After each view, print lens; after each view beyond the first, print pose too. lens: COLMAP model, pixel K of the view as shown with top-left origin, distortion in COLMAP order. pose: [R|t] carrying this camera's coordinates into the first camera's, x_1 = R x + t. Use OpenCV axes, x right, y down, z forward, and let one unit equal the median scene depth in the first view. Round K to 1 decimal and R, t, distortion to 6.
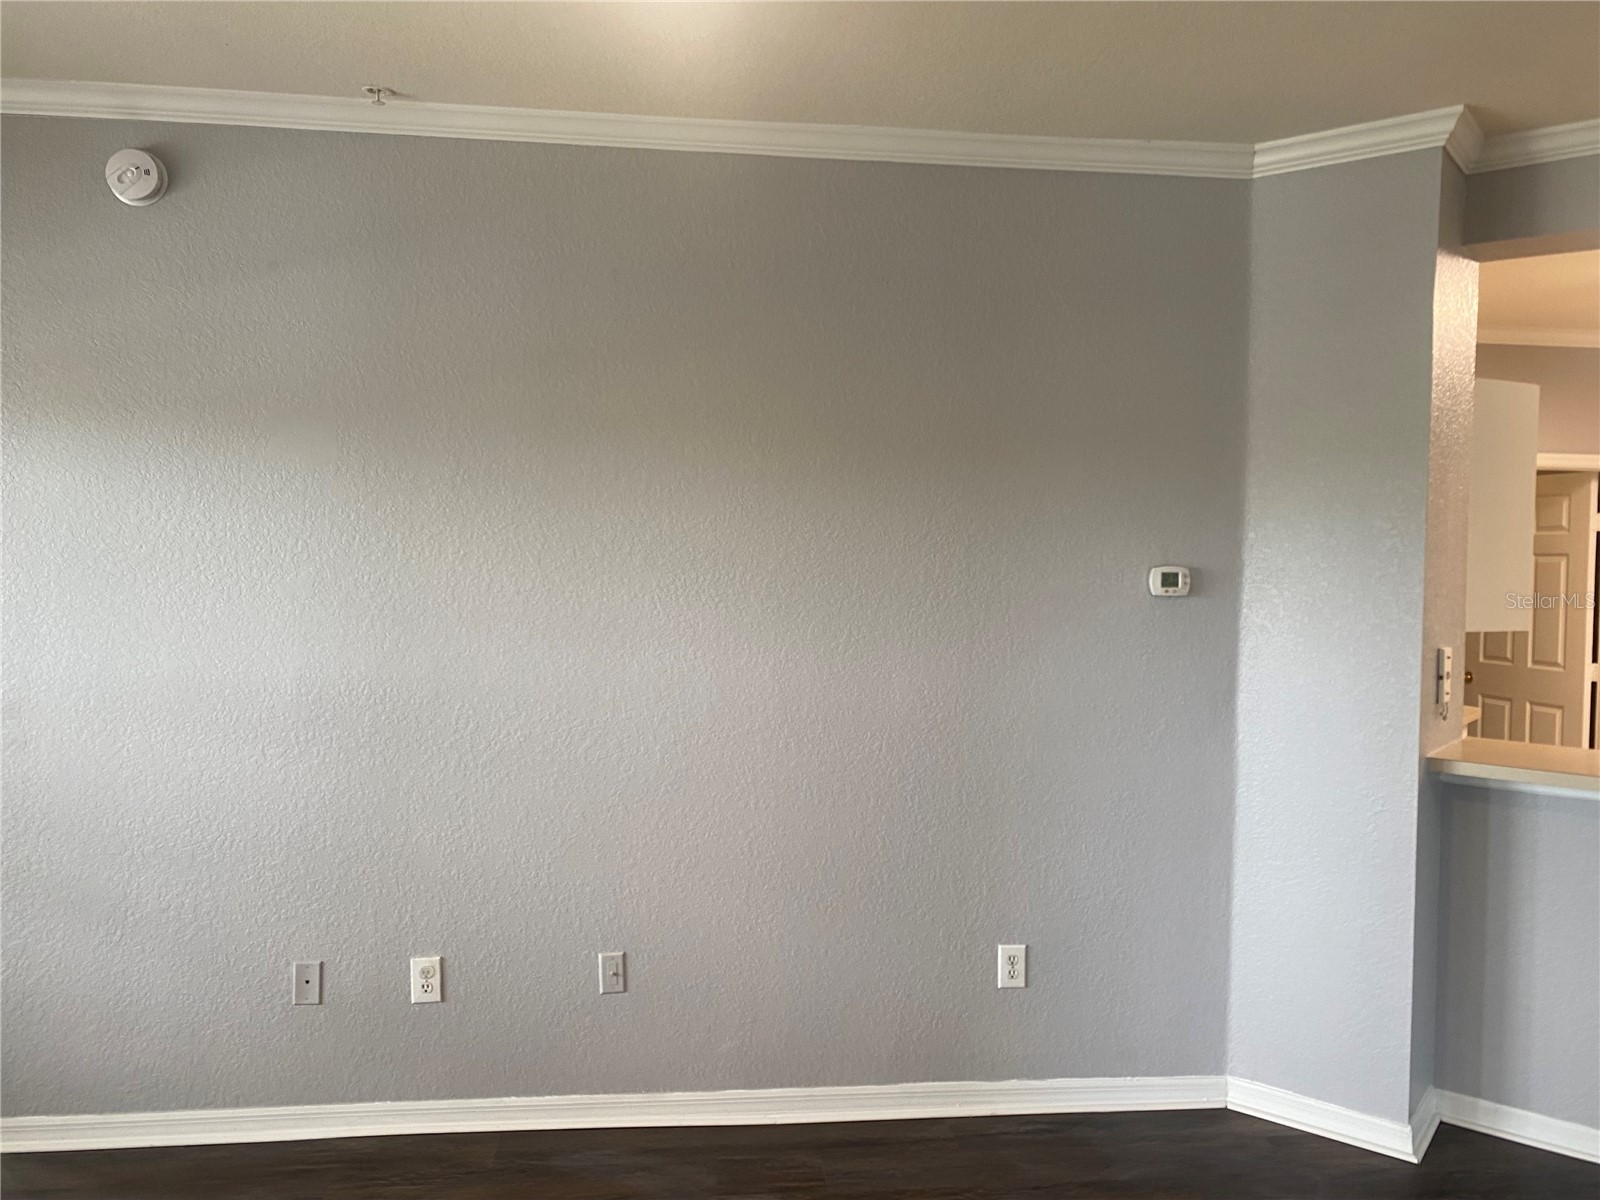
lens RADIAL K [[1239.0, 0, 807.4], [0, 1239.0, 591.7], [0, 0, 1]] dist [0.007598, 0.010104]
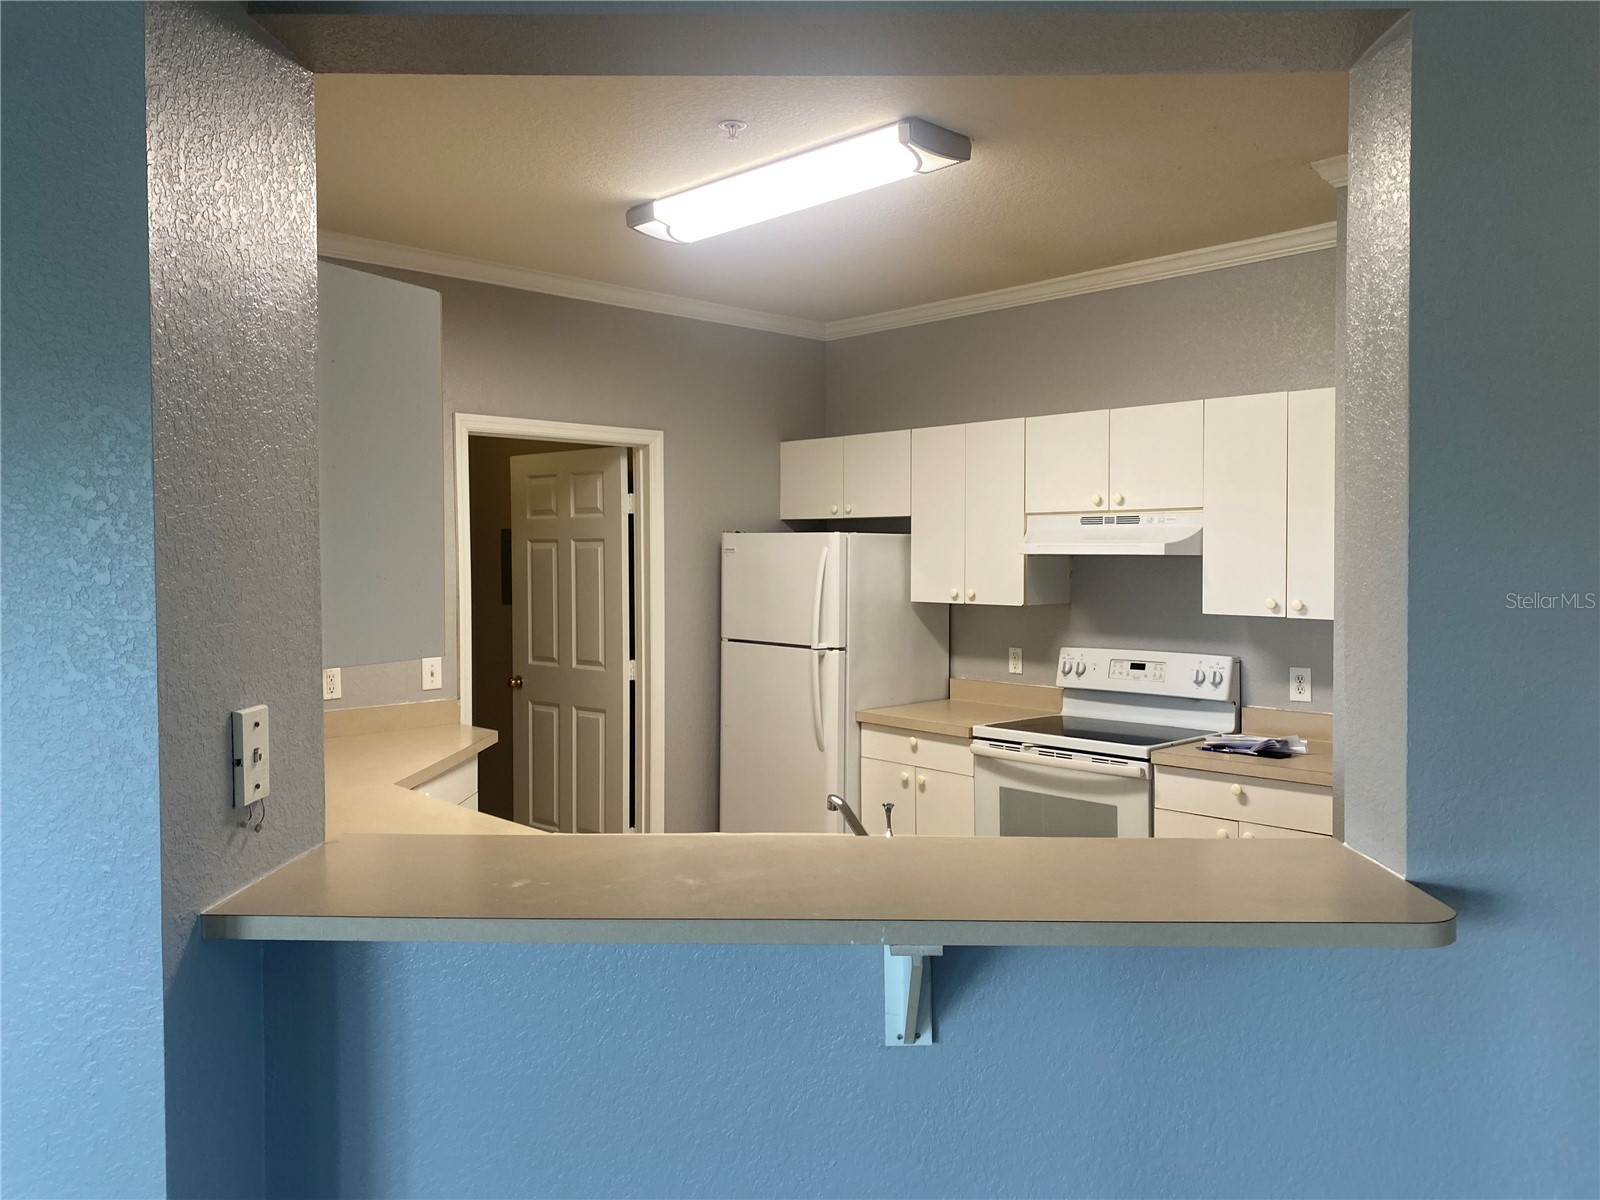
lens RADIAL K [[1239.0, 0, 807.4], [0, 1239.0, 591.7], [0, 0, 1]] dist [0.007598, 0.010104]
pose [[0.802578, -0.040560, 0.595166, 0.378750], [0.035040, 0.999169, 0.020842, -0.011722], [-0.595517, 0.004127, 0.803332, 0.380757]]
